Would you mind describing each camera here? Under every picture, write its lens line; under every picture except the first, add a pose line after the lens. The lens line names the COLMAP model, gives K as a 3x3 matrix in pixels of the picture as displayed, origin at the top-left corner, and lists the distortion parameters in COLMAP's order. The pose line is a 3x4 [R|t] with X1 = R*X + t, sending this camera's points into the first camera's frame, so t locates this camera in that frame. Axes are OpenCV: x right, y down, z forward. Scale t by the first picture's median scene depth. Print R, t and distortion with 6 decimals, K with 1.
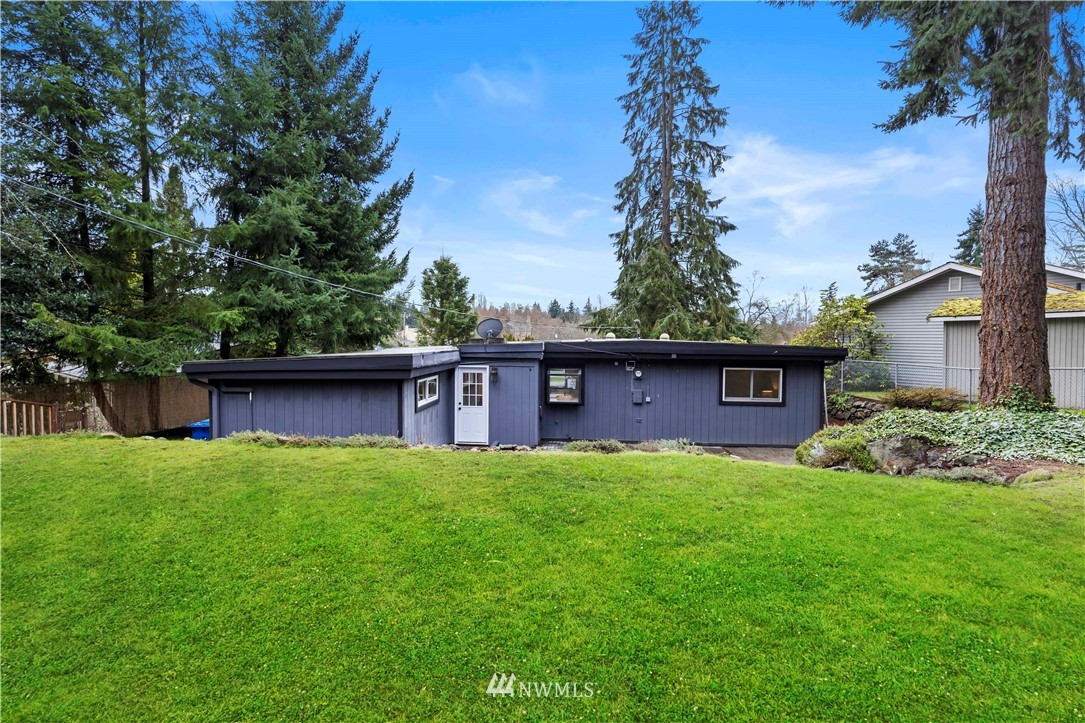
lens RADIAL K [[498.0, 0, 545.3], [0, 498.0, 355.7], [0, 0, 1]] dist [0.008025, -0.000565]
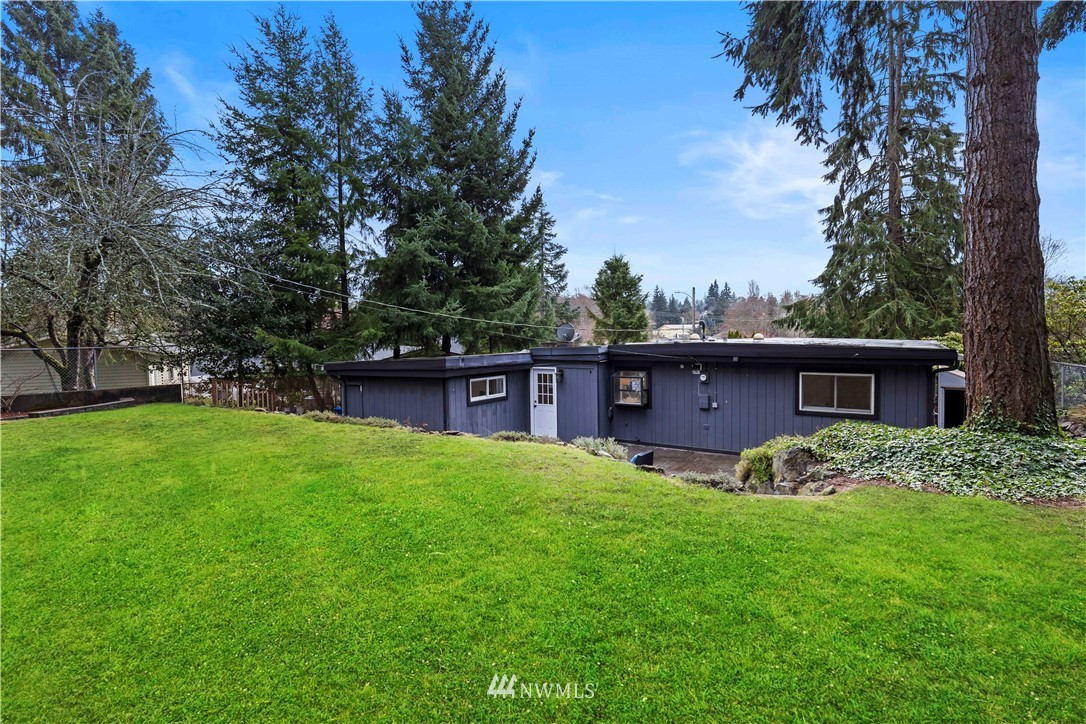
lens RADIAL K [[548.6, 0, 543.3], [0, 548.6, 354.1], [0, 0, 1]] dist [0.000768, 0.000145]
pose [[0.882418, -0.001675, -0.470462, 0.415583], [0.001447, 0.999999, -0.000845, -0.007772], [0.470463, 0.000065, 0.882420, -0.062523]]
